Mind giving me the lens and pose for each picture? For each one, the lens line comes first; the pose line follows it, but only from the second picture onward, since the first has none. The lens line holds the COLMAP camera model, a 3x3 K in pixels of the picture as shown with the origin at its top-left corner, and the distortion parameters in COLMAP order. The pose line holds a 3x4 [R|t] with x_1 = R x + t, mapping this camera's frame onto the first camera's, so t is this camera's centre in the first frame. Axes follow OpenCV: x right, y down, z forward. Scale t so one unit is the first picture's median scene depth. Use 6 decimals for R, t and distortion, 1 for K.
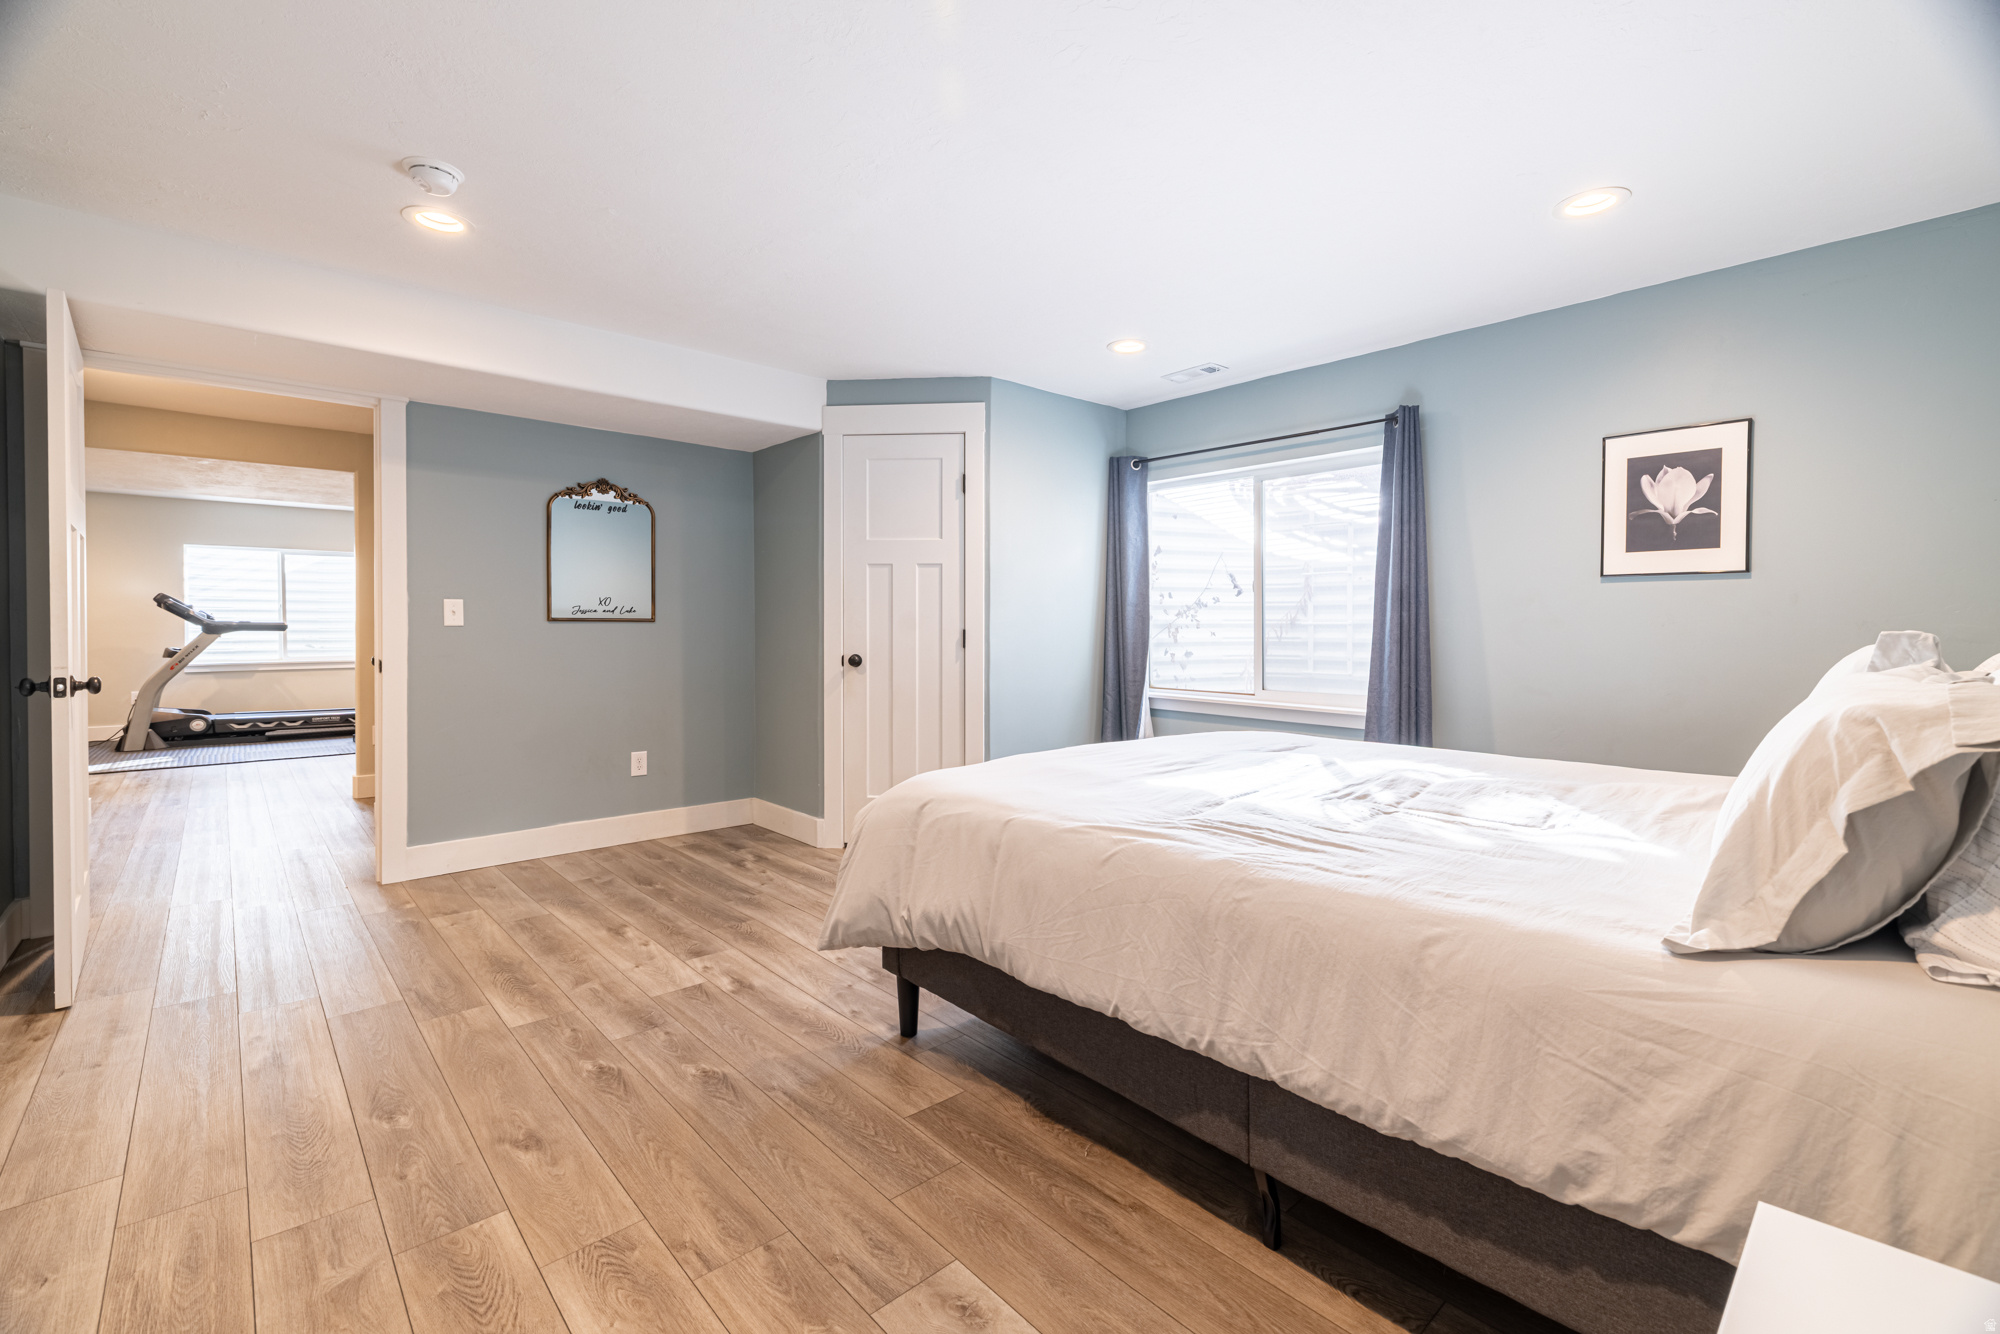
lens RADIAL K [[865.4, 0, 998.0], [0, 865.4, 669.8], [0, 0, 1]] dist [0.000080, 0.000160]
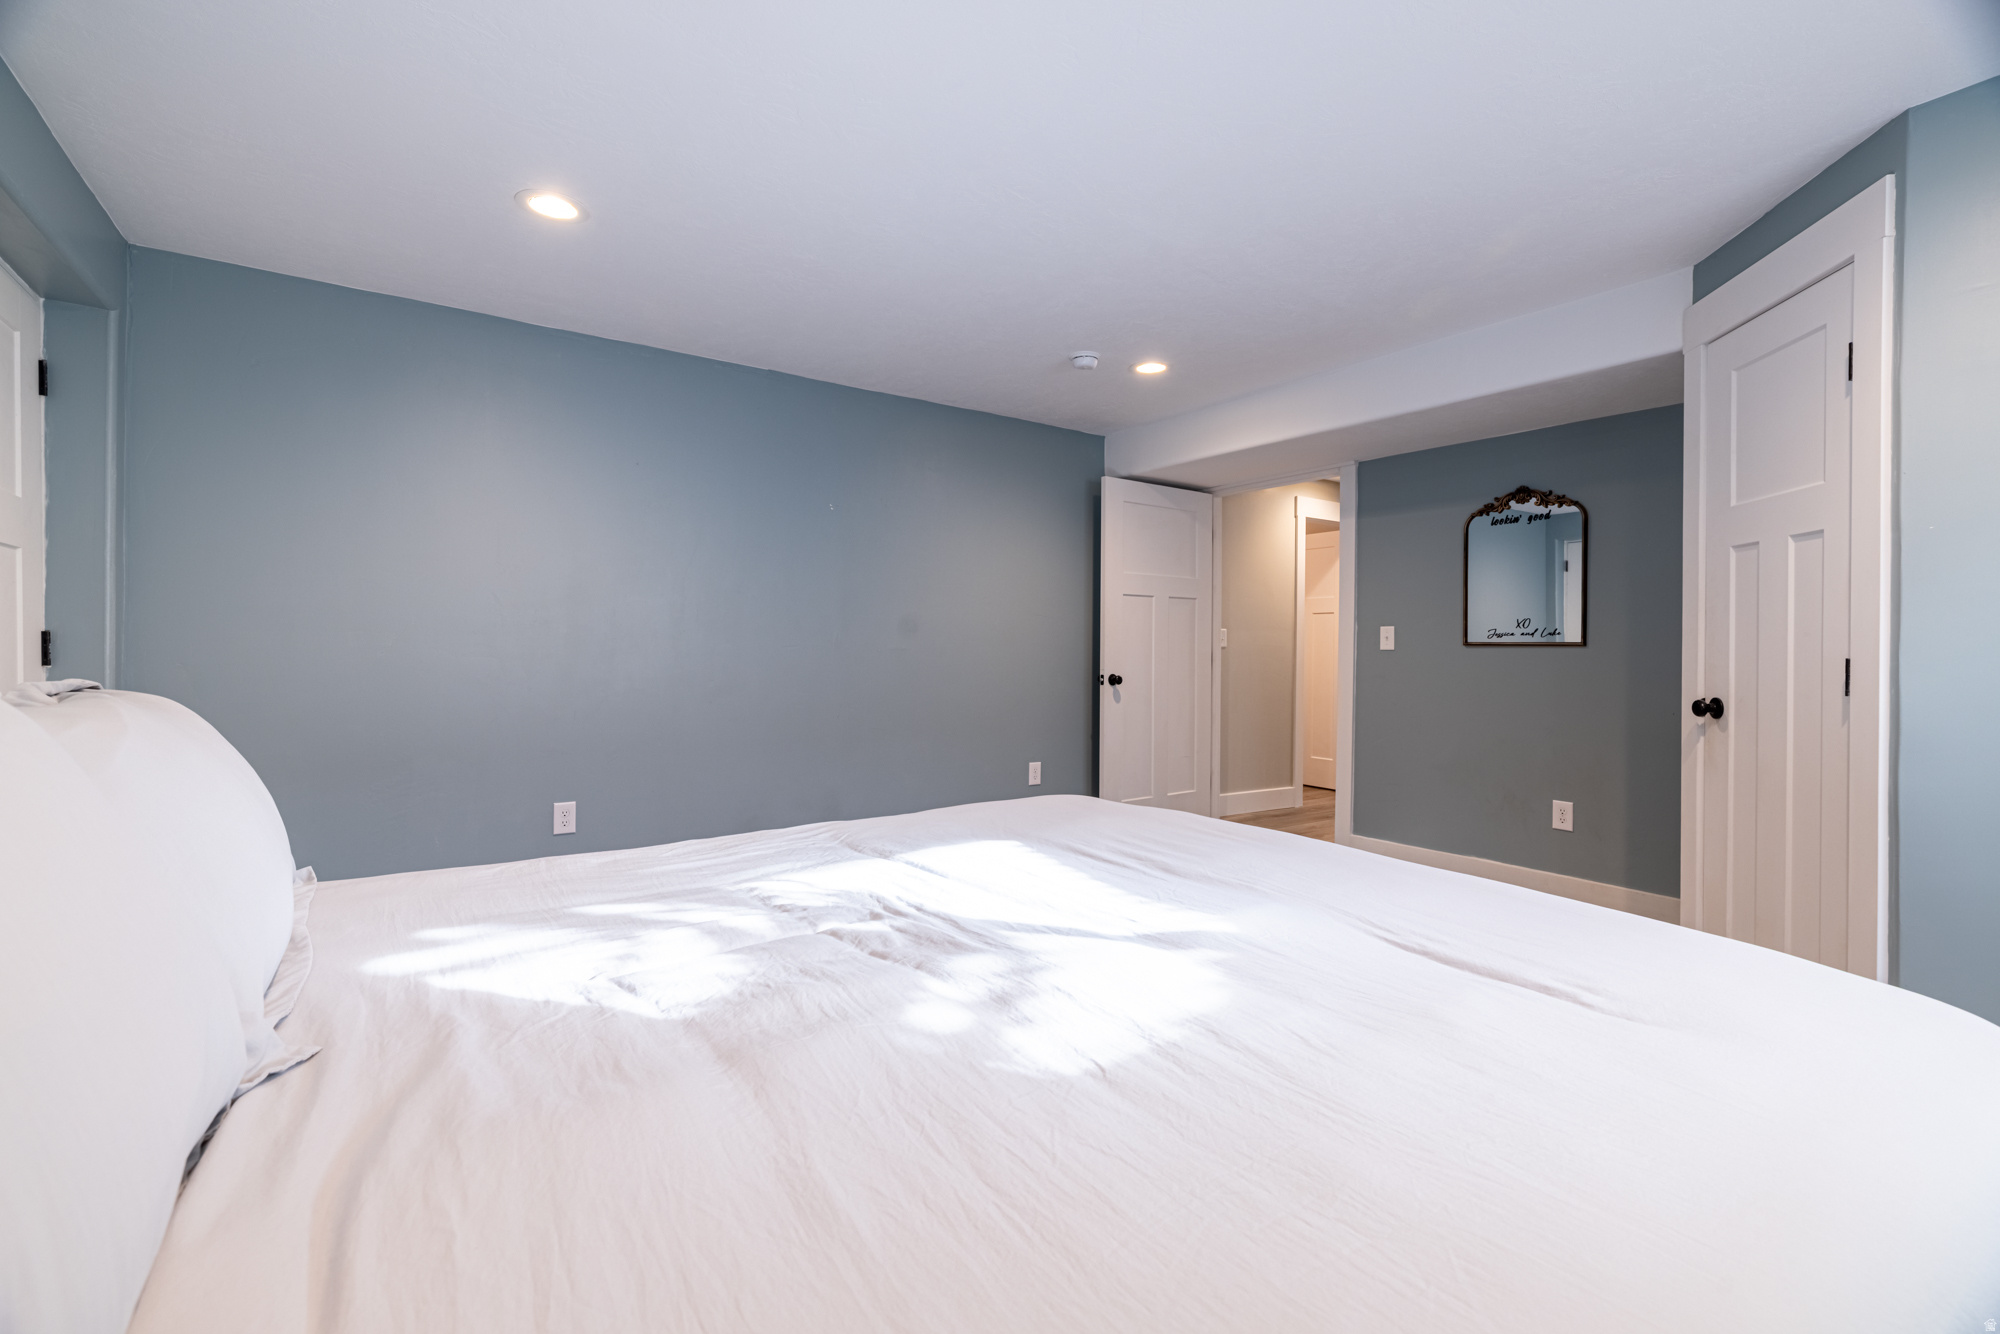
lens RADIAL K [[865.4, 0, 998.0], [0, 865.4, 669.8], [0, 0, 1]] dist [0.000080, 0.000160]
pose [[-0.118098, 0.021542, -0.992768, 0.736280], [-0.056624, 0.997992, 0.028391, -0.038545], [0.991386, 0.059567, -0.116641, 0.847167]]
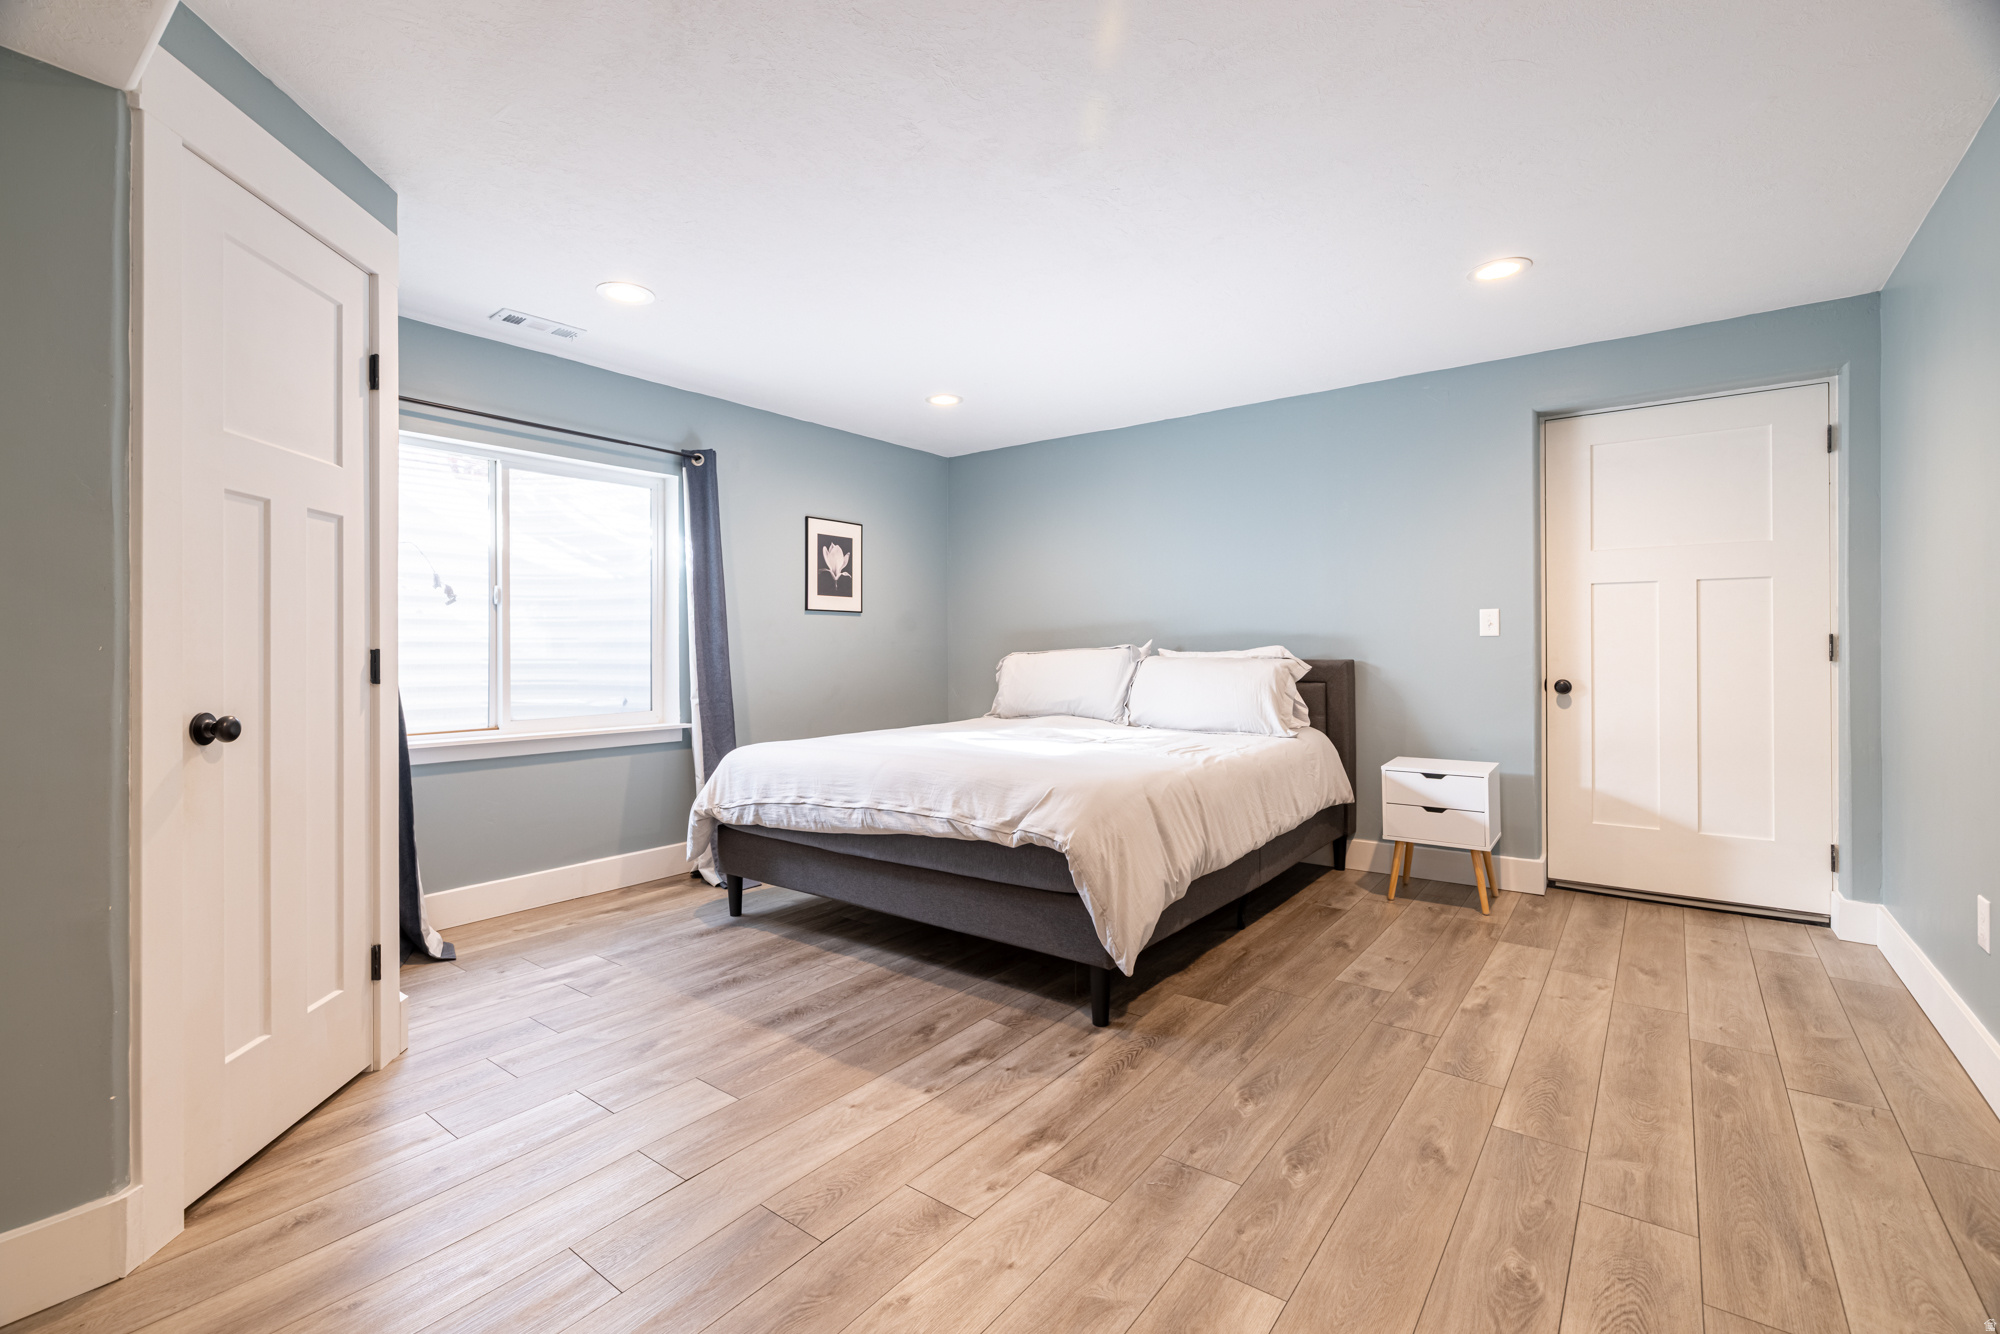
lens RADIAL K [[880.3, 0, 1004.5], [0, 880.3, 670.3], [0, 0, 1]] dist [0.001074, -0.000740]
pose [[-0.189501, -0.026720, 0.981517, -0.927602], [0.052996, 0.997894, 0.037398, -0.048498], [-0.980449, 0.059103, -0.187686, 1.062826]]
